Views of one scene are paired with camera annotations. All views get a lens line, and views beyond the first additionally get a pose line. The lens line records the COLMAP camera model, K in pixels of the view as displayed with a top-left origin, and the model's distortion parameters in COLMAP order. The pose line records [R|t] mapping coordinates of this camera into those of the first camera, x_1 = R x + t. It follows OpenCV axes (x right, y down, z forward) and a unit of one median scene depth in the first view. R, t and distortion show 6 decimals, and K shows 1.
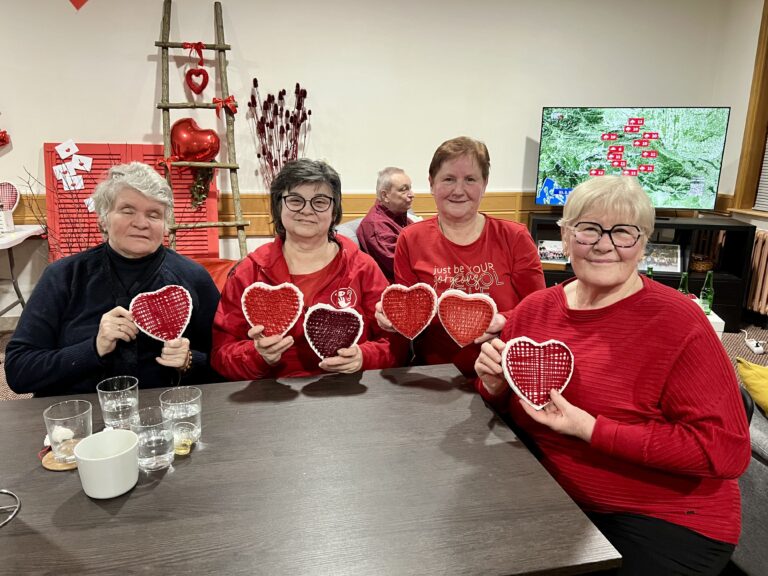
lens RADIAL K [[582.2, 0, 382.8], [0, 582.2, 290.2], [0, 0, 1]] dist [0.014082, -0.007059]
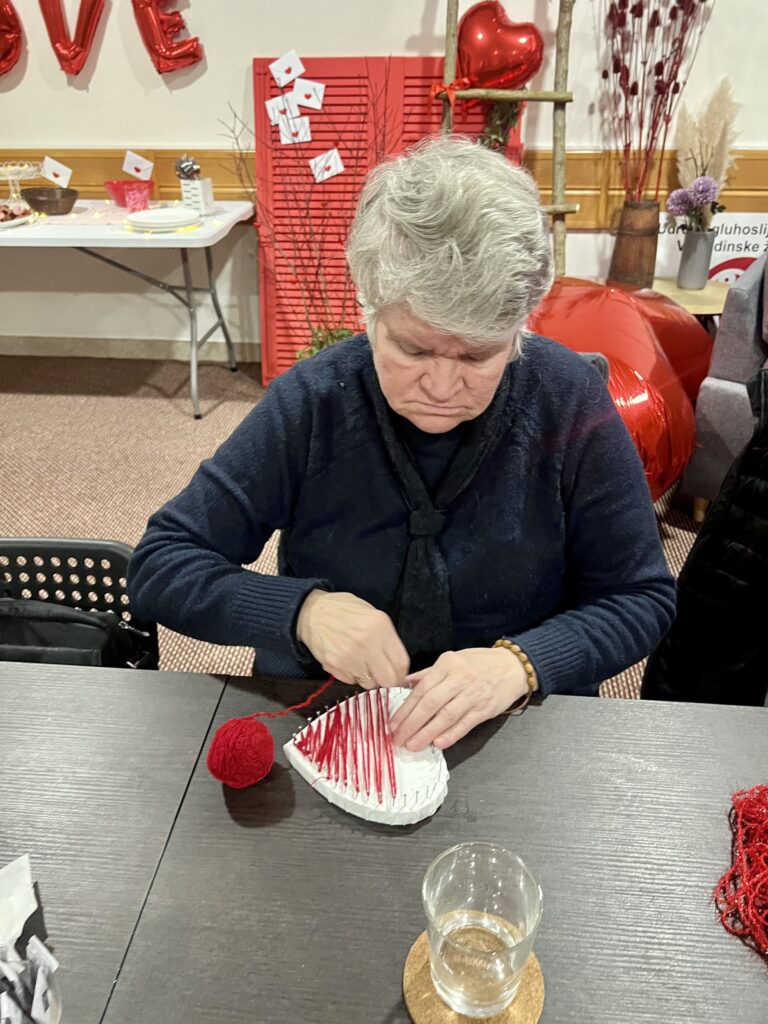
lens RADIAL K [[776.2, 0, 385.6], [0, 776.2, 514.8], [0, 0, 1]] dist [0.014082, -0.007059]
pose [[0.951743, 0.137606, -0.274316, -0.158640], [-0.055338, 0.956140, 0.287636, -0.037885], [0.301865, -0.258576, 0.917614, 0.172587]]
